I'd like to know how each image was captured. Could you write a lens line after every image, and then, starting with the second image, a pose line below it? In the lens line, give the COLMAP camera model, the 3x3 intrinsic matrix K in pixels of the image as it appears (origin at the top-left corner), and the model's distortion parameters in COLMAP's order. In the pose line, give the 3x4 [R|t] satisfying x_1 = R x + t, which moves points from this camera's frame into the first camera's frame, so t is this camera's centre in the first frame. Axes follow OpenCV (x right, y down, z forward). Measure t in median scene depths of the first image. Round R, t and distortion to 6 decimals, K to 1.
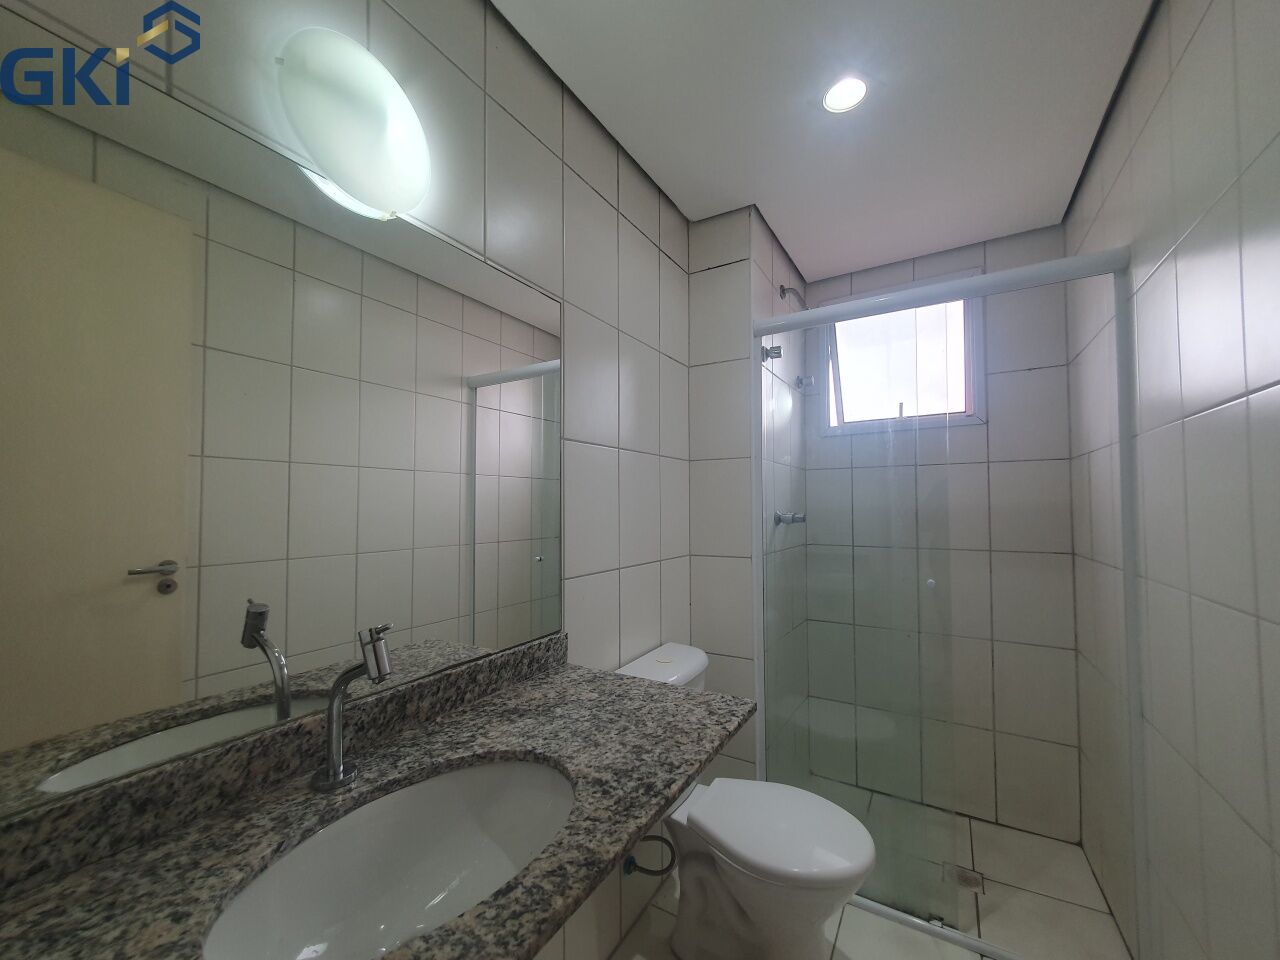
lens RADIAL K [[507.0, 0, 641.1], [0, 507.0, 487.7], [0, 0, 1]] dist [0.006503, -0.000616]
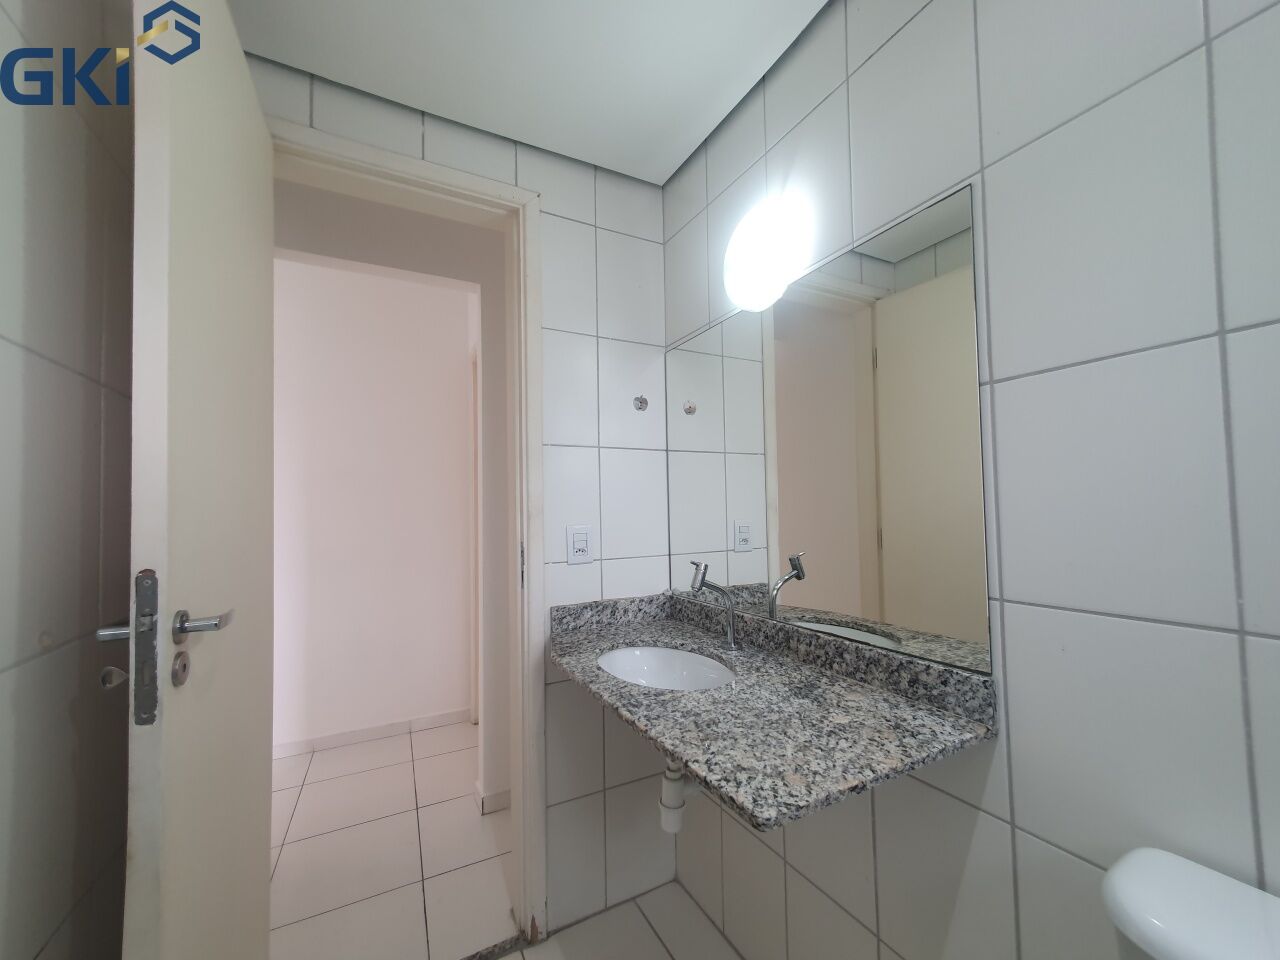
lens RADIAL K [[507.0, 0, 636.2], [0, 507.0, 483.7], [0, 0, 1]] dist [0.006503, -0.000616]
pose [[-0.522027, -0.023110, -0.852616, 0.864388], [0.059967, 0.996165, -0.063716, 0.061564], [0.850819, -0.084390, -0.518639, 1.280408]]
